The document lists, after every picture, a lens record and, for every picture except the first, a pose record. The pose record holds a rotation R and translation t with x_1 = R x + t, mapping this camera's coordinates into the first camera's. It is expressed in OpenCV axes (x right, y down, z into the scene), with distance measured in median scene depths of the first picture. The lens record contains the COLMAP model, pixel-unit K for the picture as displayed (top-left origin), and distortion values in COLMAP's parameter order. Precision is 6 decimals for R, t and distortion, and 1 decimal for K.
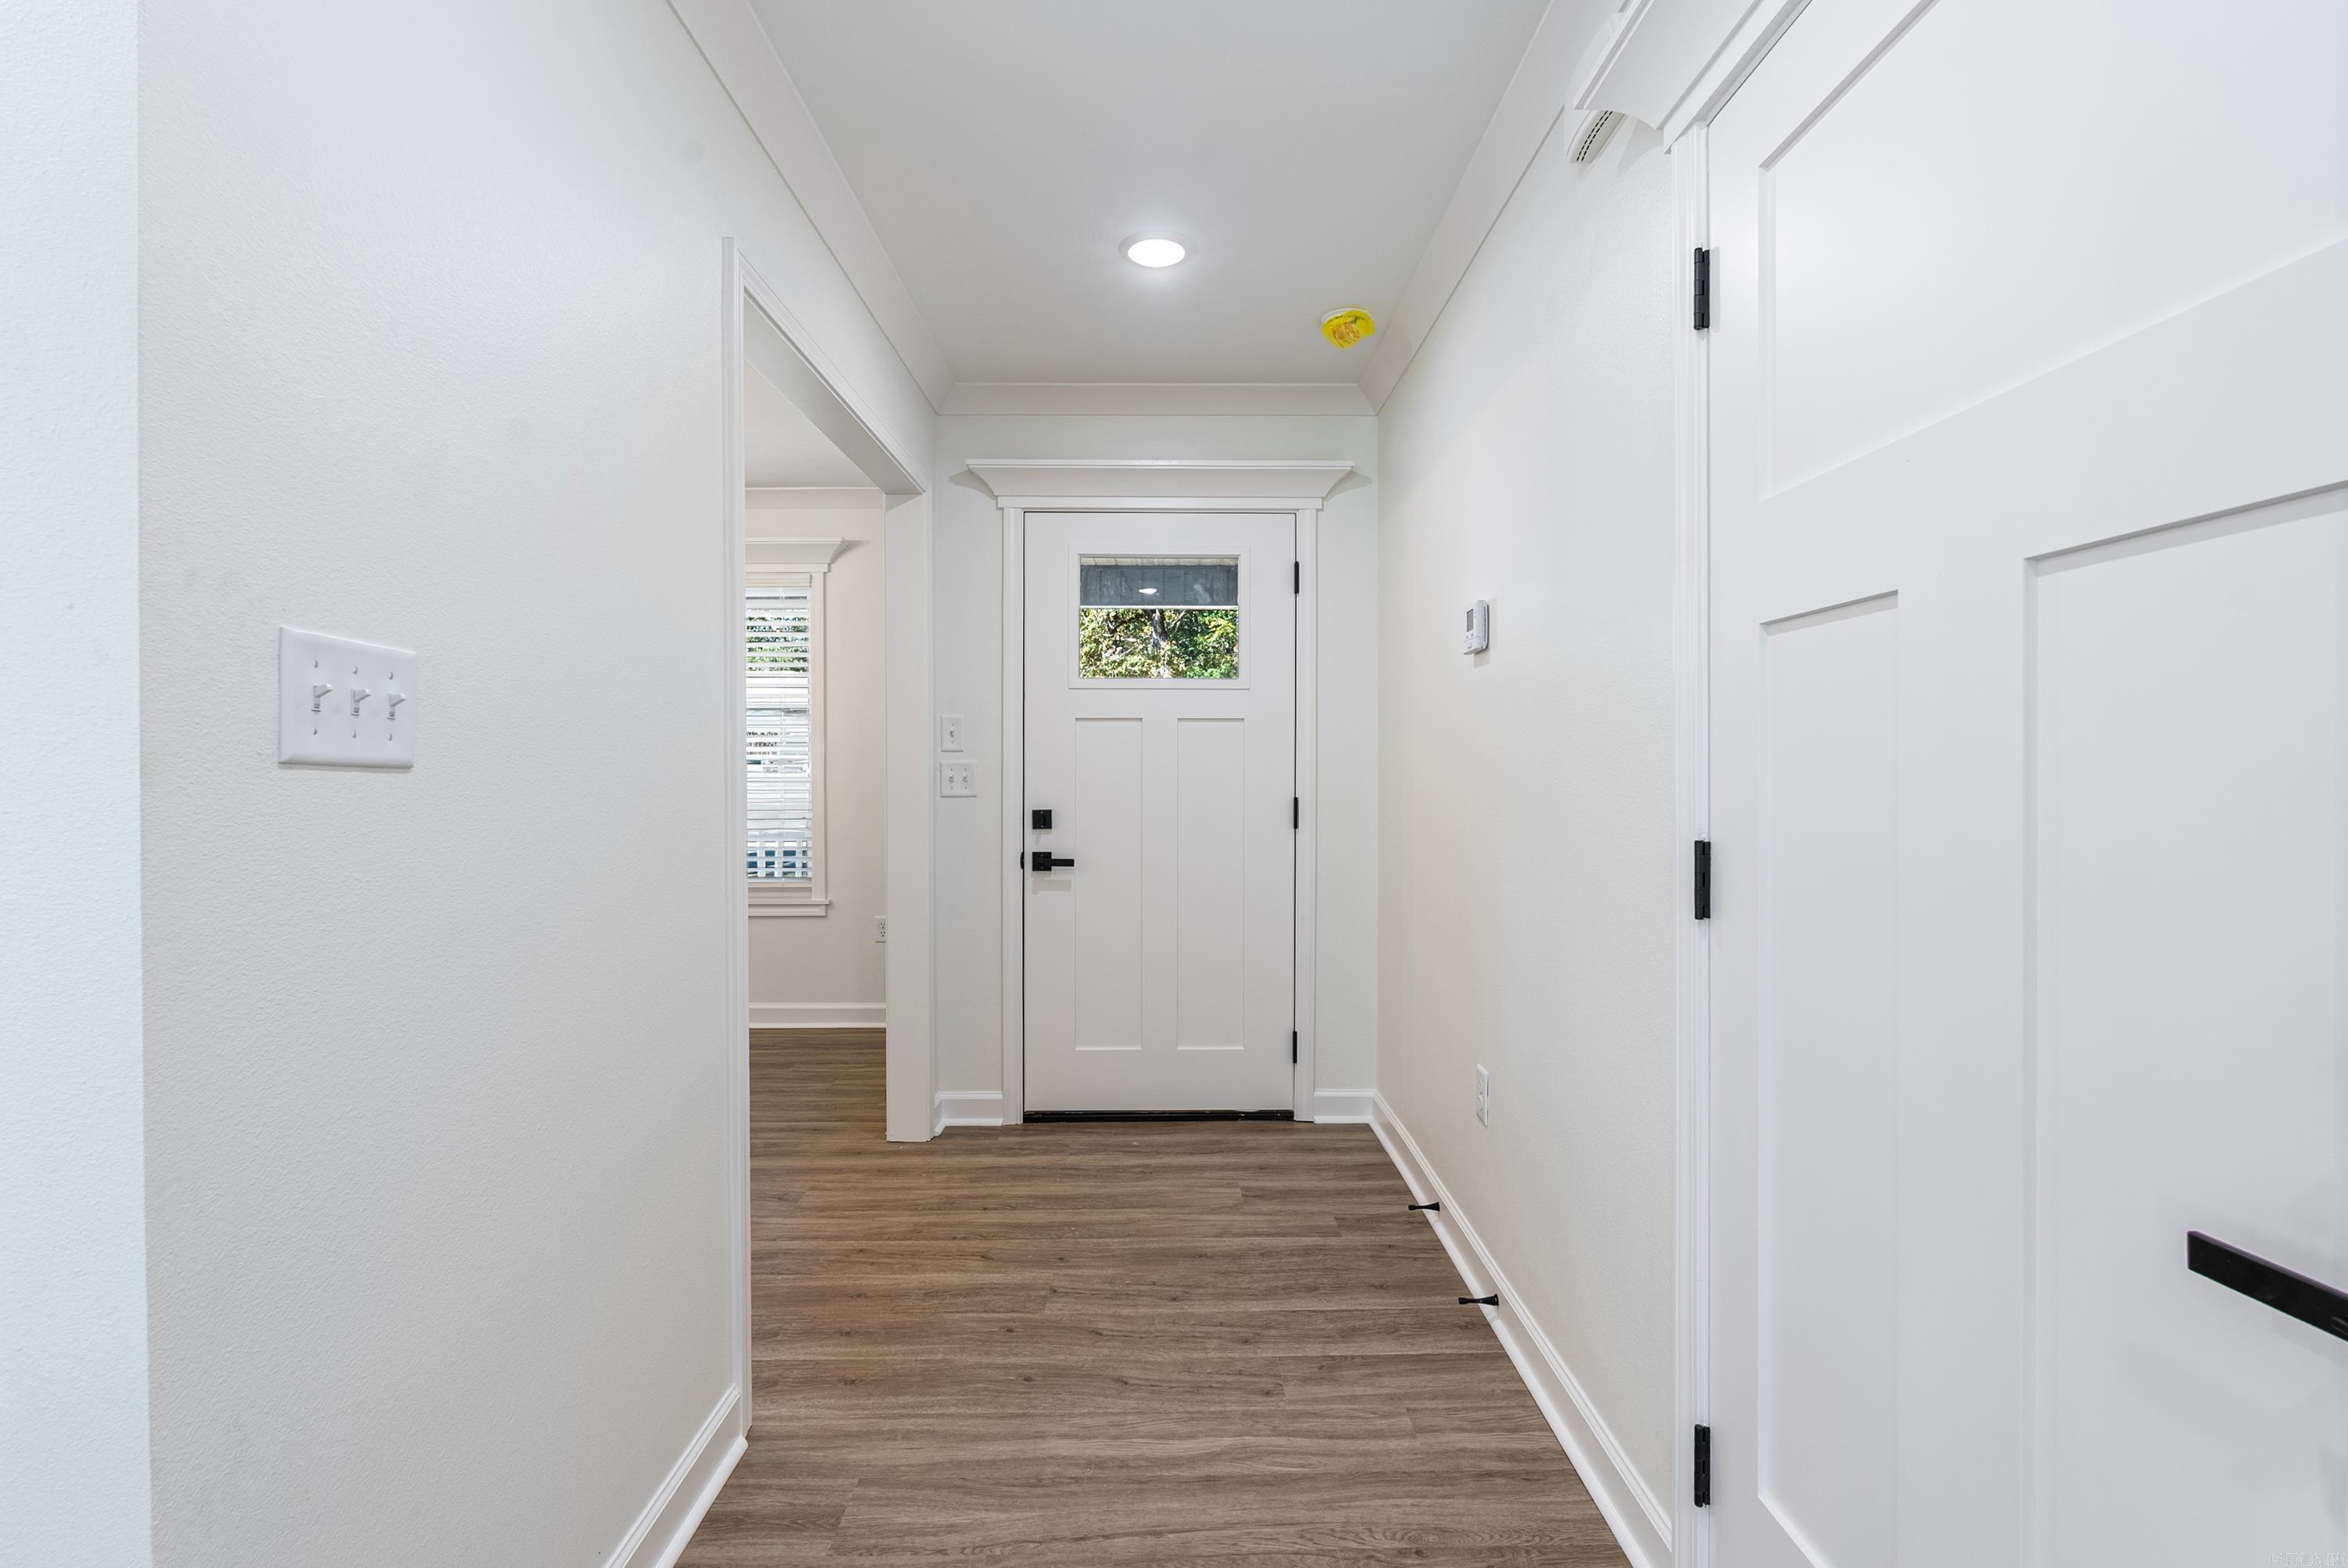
lens RADIAL K [[1122.9, 0, 1174.6], [0, 1122.9, 778.5], [0, 0, 1]] dist [-0.021137, -0.000066]
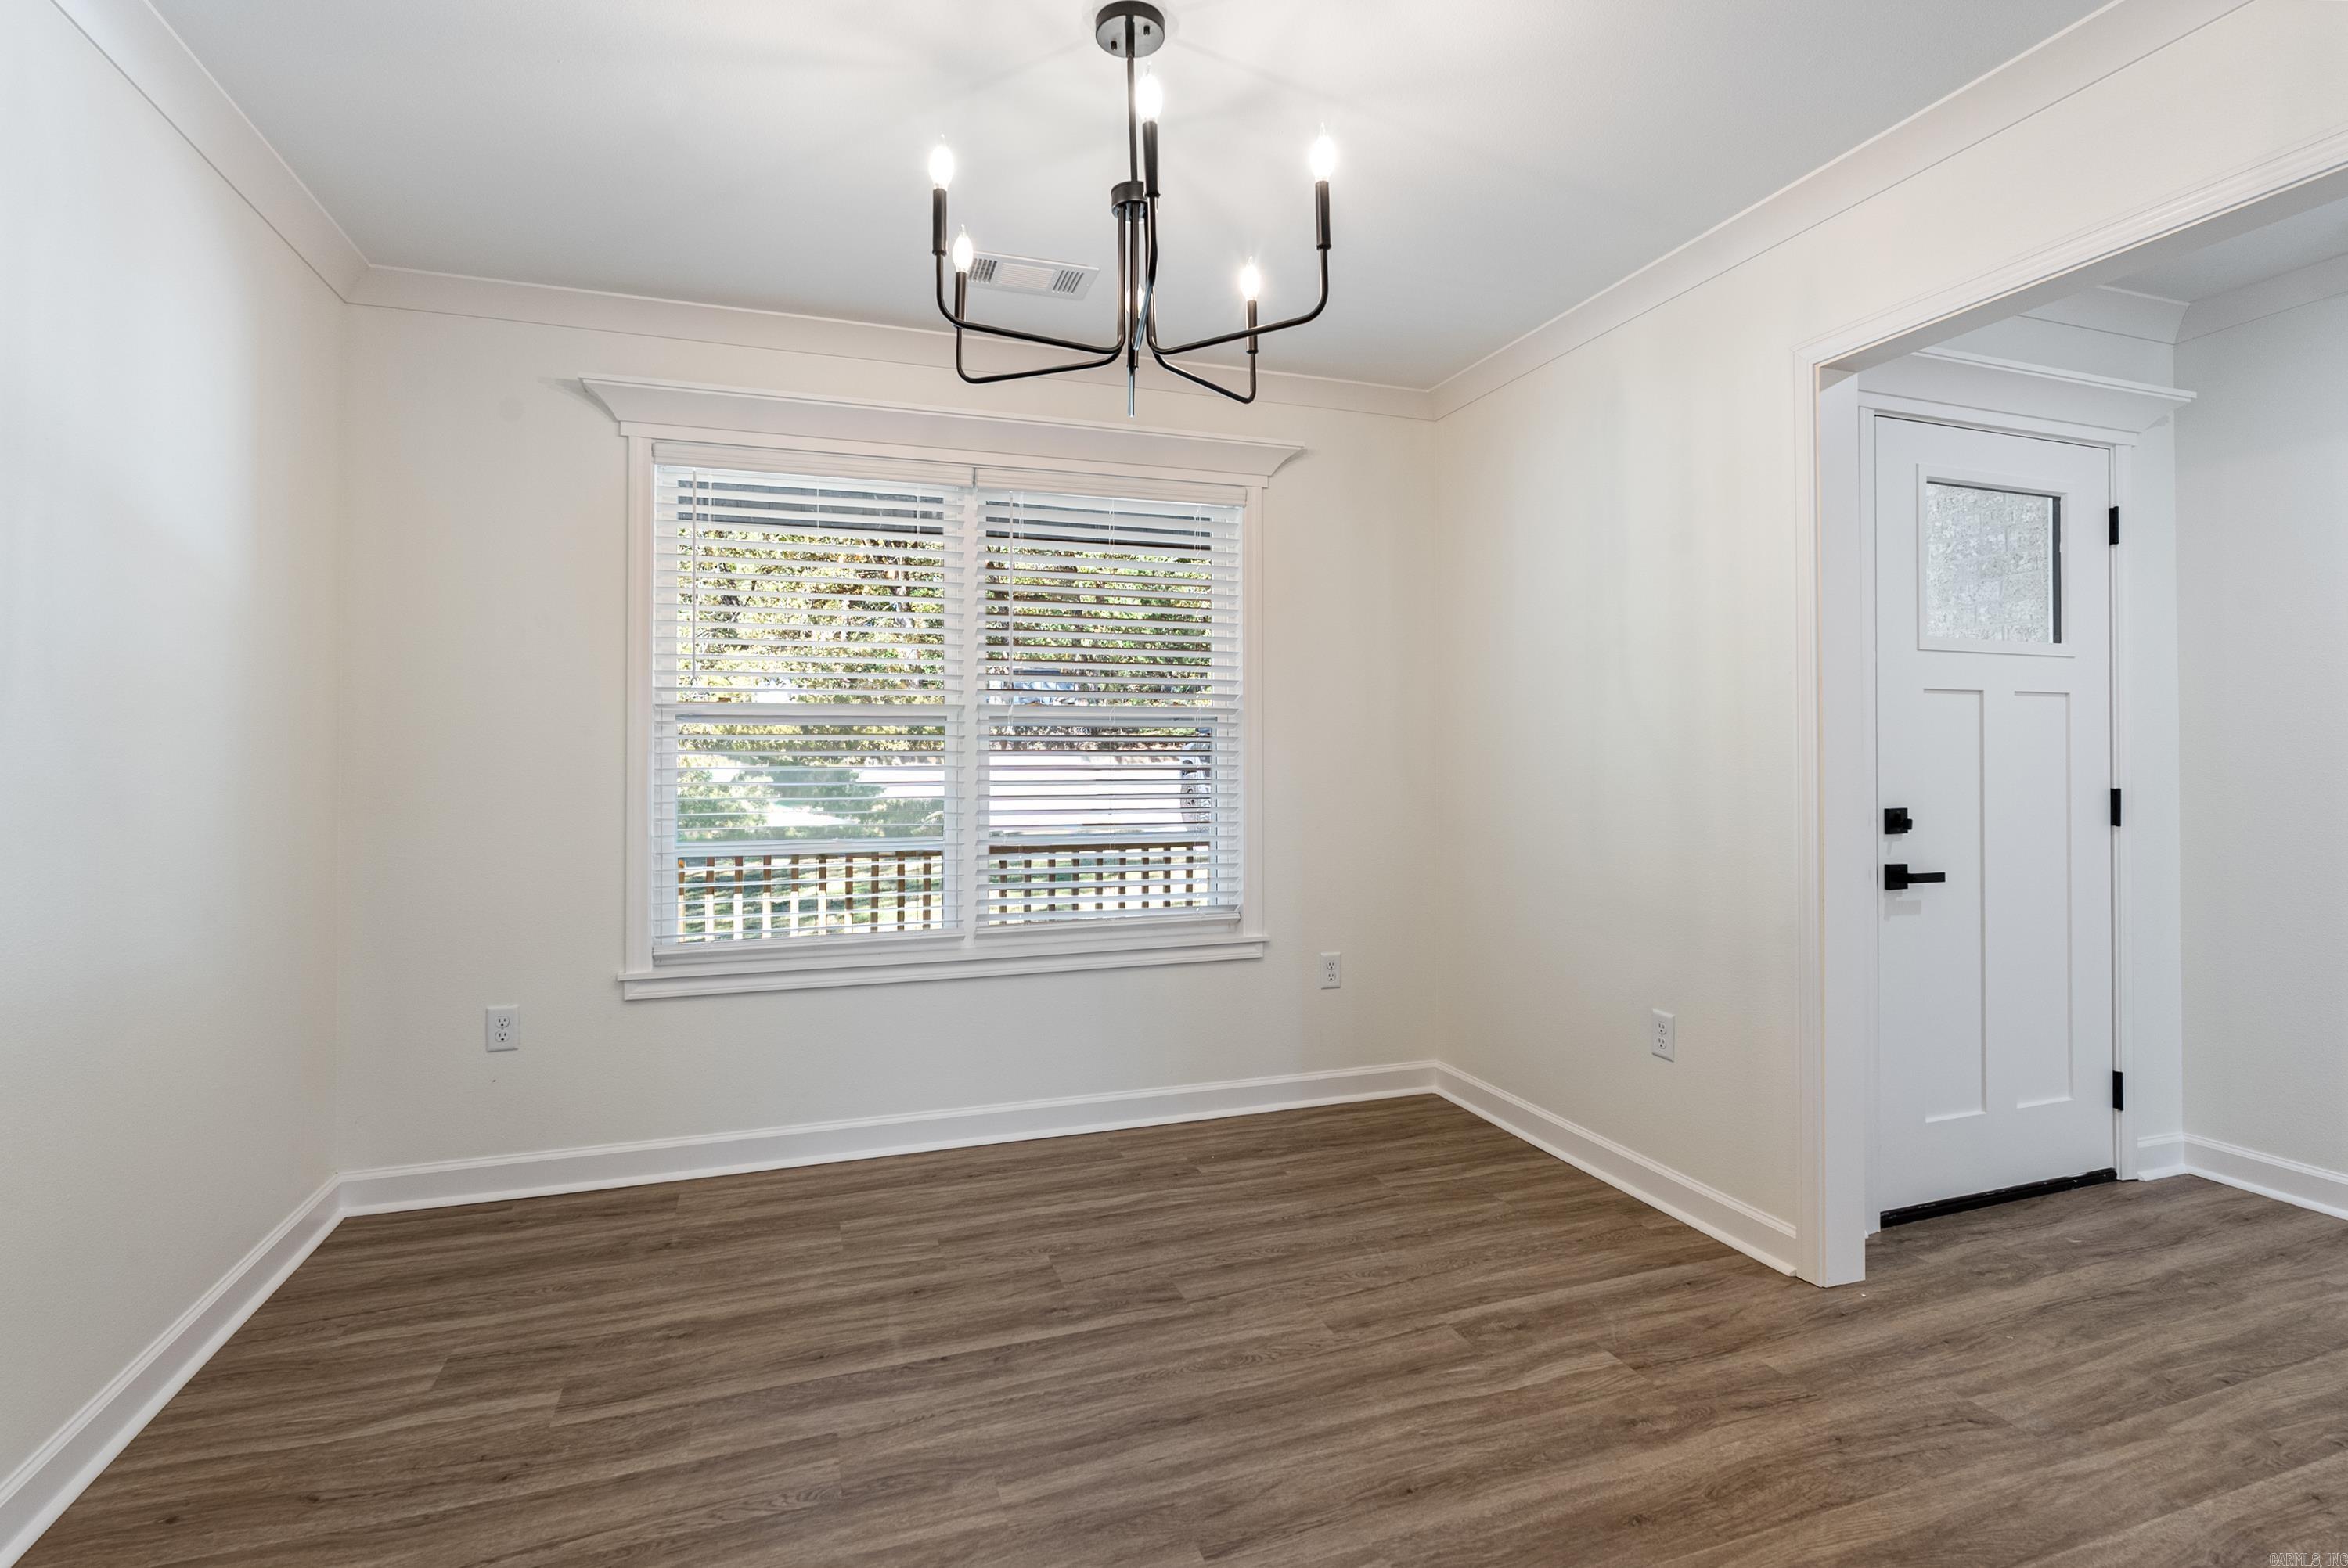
lens RADIAL K [[1122.9, 0, 1172.6], [0, 1122.9, 772.3], [0, 0, 1]] dist [-0.021137, -0.000066]
pose [[0.957146, -0.008228, 0.289487, -0.849778], [0.007165, 0.999963, 0.004732, -0.003058], [-0.289516, -0.002455, 0.957170, 0.460882]]
